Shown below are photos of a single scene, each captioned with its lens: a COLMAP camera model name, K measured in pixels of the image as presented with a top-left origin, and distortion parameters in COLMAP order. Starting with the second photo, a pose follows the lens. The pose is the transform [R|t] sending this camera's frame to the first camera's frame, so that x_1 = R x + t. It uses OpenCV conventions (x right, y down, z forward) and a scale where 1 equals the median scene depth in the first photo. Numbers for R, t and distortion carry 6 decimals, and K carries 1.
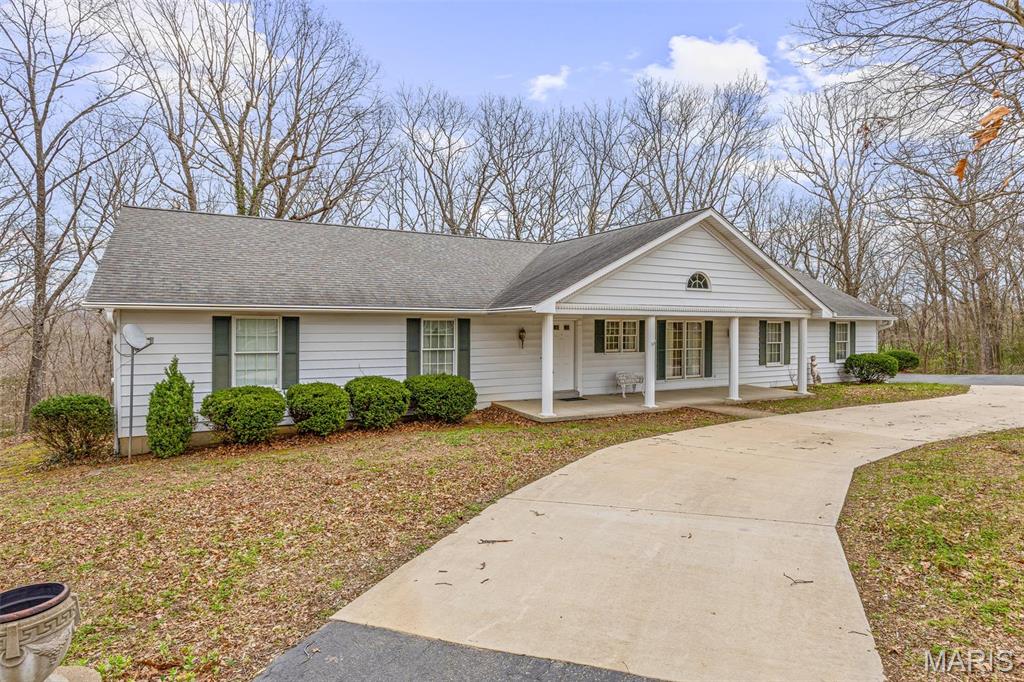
lens RADIAL K [[586.7, 0, 512.0], [0, 586.7, 341.0], [0, 0, 1]] dist [0.003404, 0.000328]
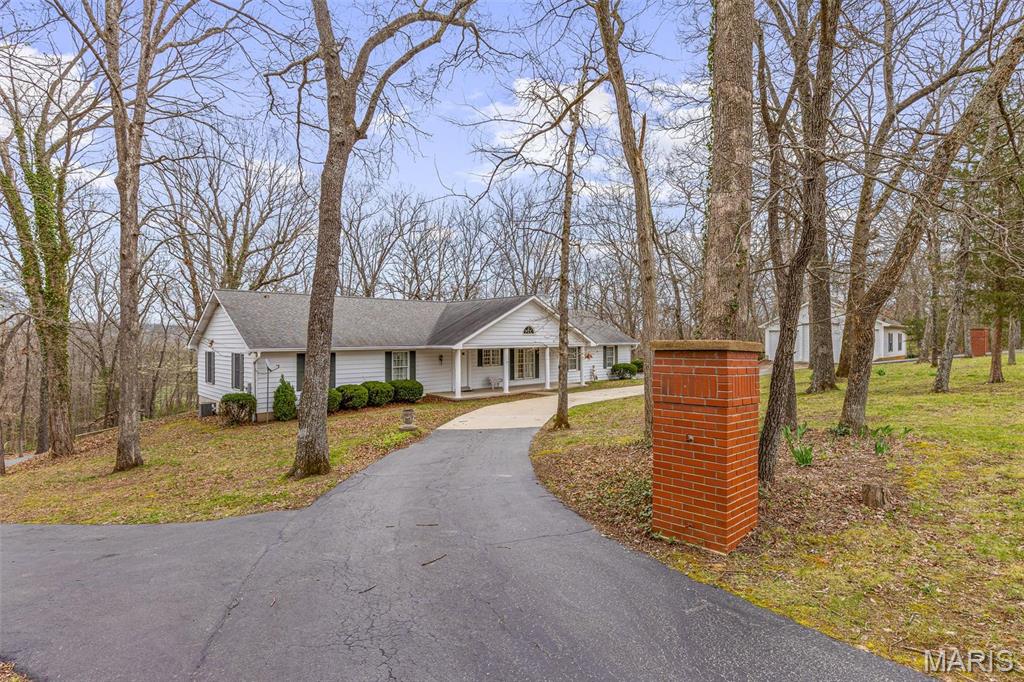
lens RADIAL K [[506.8, 0, 512.0], [0, 506.8, 341.0], [0, 0, 1]] dist [-0.004980, 0.000661]
pose [[0.971182, -0.007444, 0.238221, -0.157044], [0.012808, 0.999698, -0.020975, -0.030272], [-0.237993, 0.023421, 0.970984, -0.691121]]
